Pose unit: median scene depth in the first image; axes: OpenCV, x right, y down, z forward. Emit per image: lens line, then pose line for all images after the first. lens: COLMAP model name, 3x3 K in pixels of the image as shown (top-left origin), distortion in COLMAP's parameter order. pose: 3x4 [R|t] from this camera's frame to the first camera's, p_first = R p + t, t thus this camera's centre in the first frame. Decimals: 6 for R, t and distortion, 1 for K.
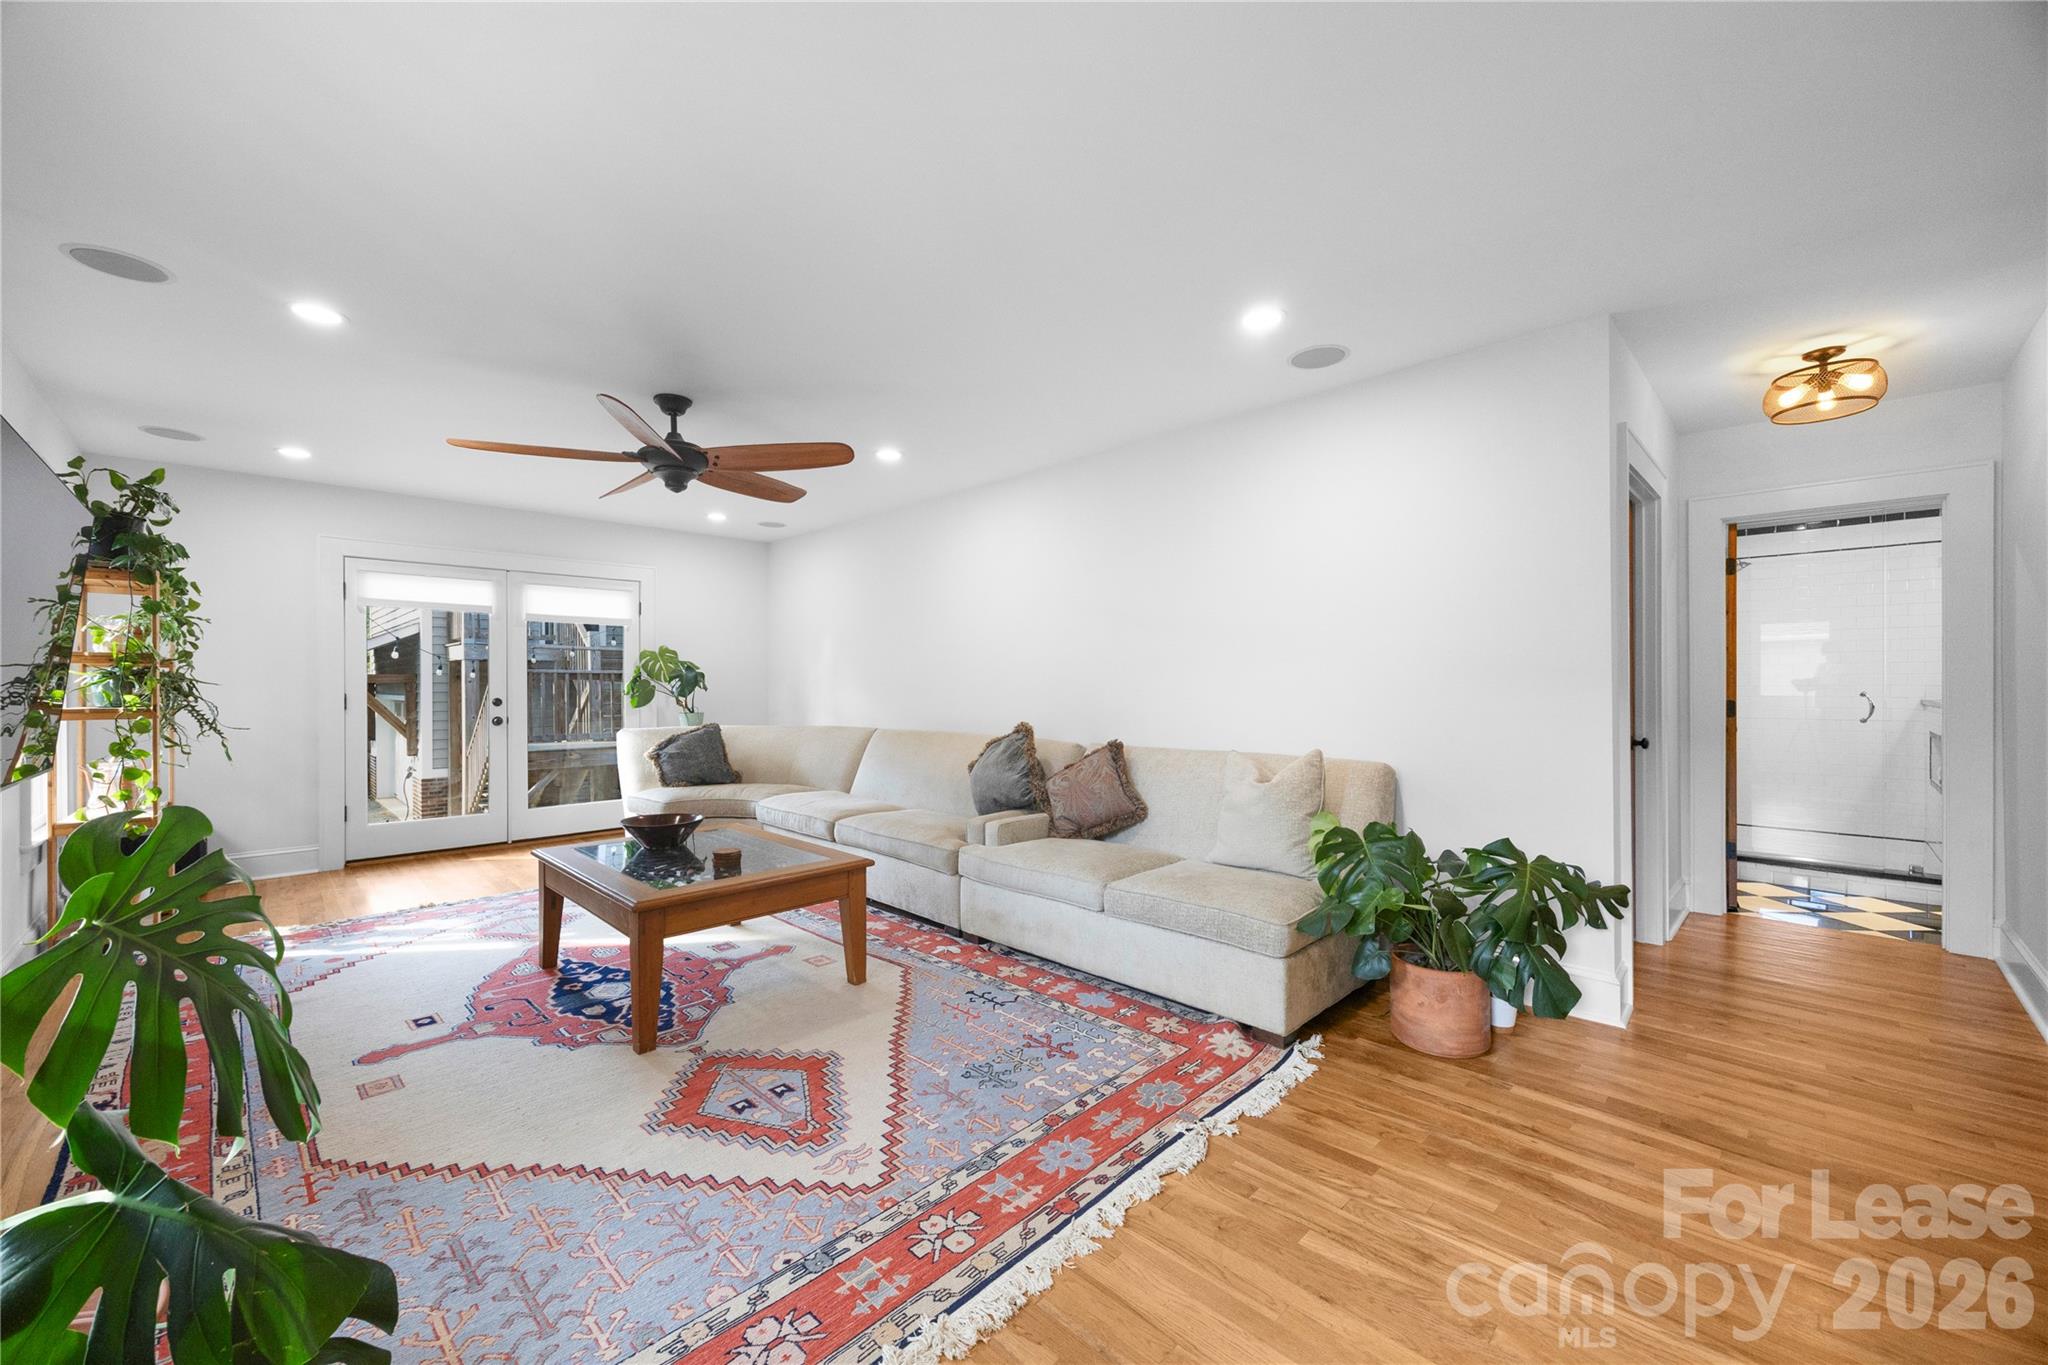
lens RADIAL K [[785.1, 0, 1030.5], [0, 785.1, 689.0], [0, 0, 1]] dist [-0.001586, -0.000174]
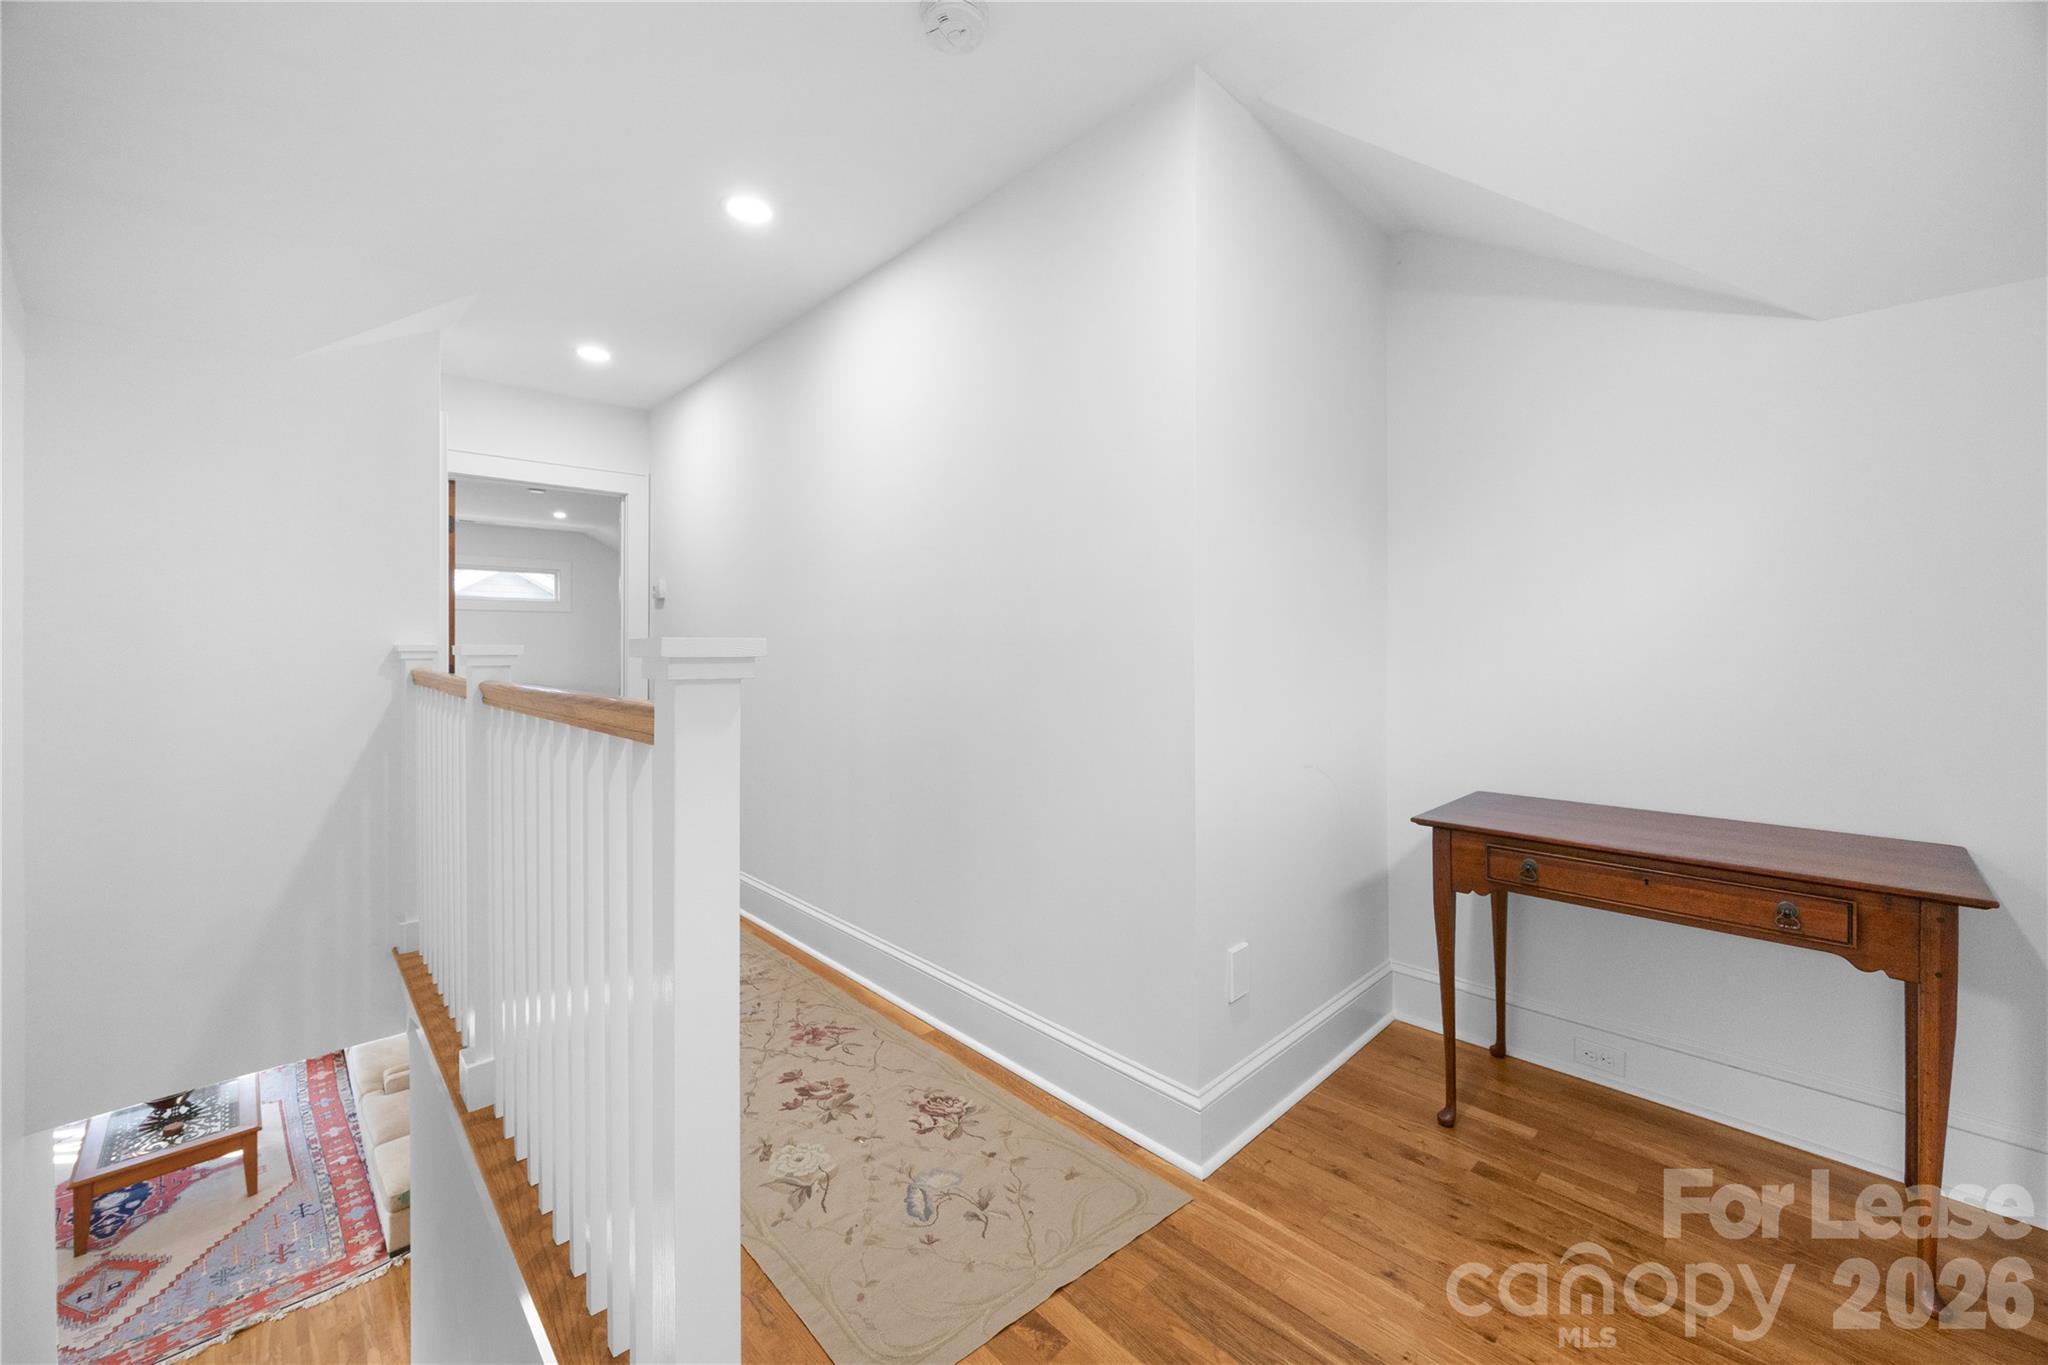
lens RADIAL K [[798.4, 0, 1019.4], [0, 798.4, 652.1], [0, 0, 1]] dist [0.007234, -0.000021]
pose [[0.999701, 0.006082, -0.023705, 1.530546], [-0.006040, 0.999980, 0.001842, -0.863661], [0.023715, -0.001699, 0.999717, -0.800457]]
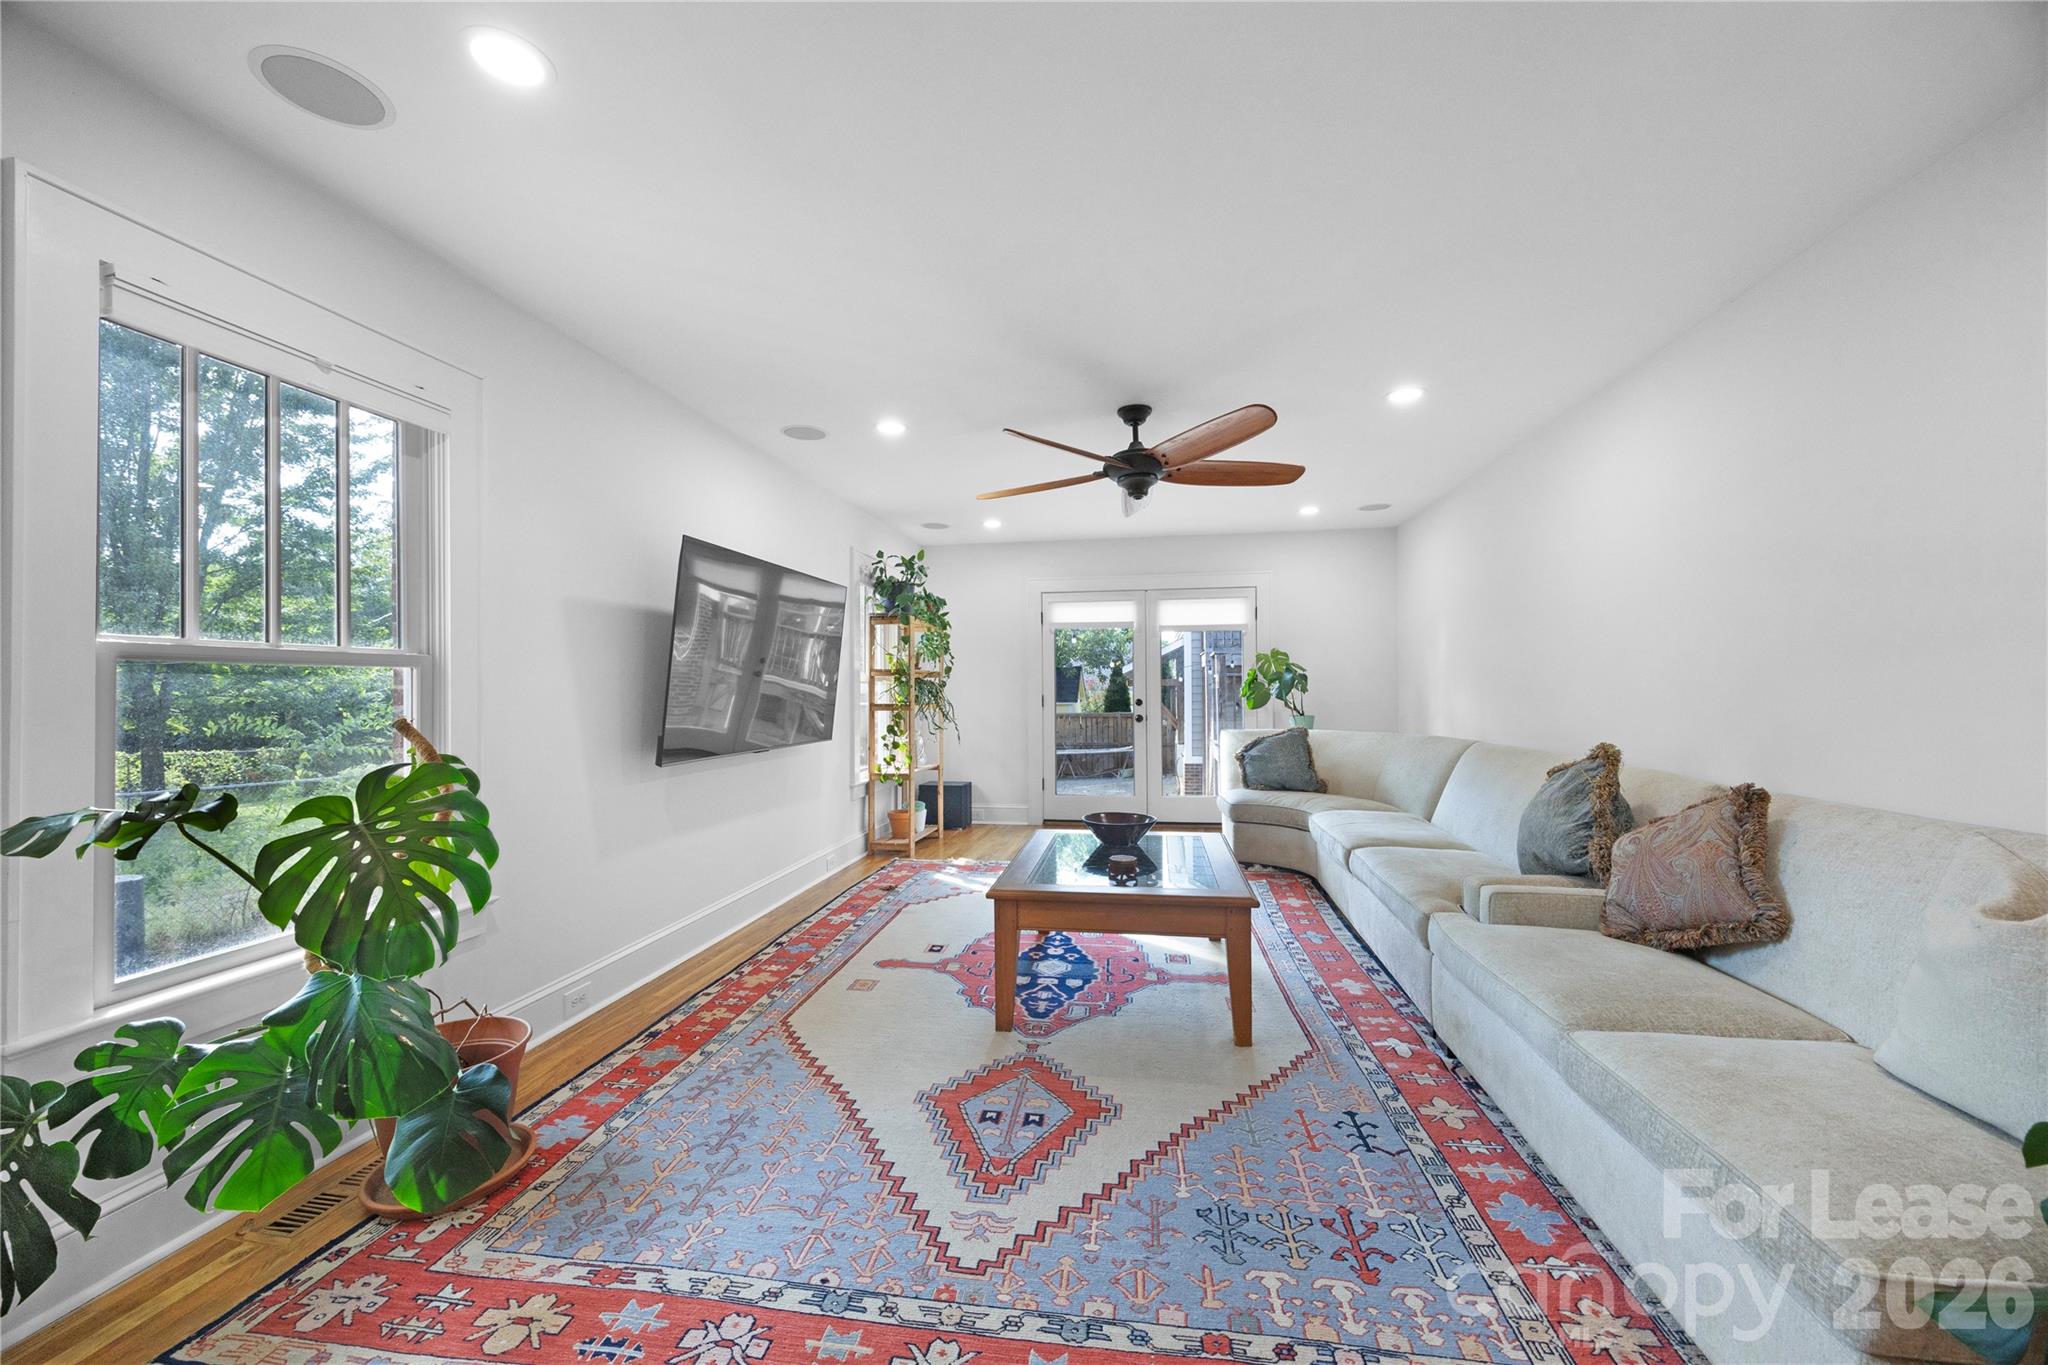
lens RADIAL K [[778.3, 0, 1027.8], [0, 778.3, 686.9], [0, 0, 1]] dist [-0.003045, 0.000180]
pose [[0.578642, -0.004271, -0.815571, 0.308215], [0.001566, 0.999990, -0.004126, -0.003110], [0.815580, 0.001111, 0.578643, 0.315990]]
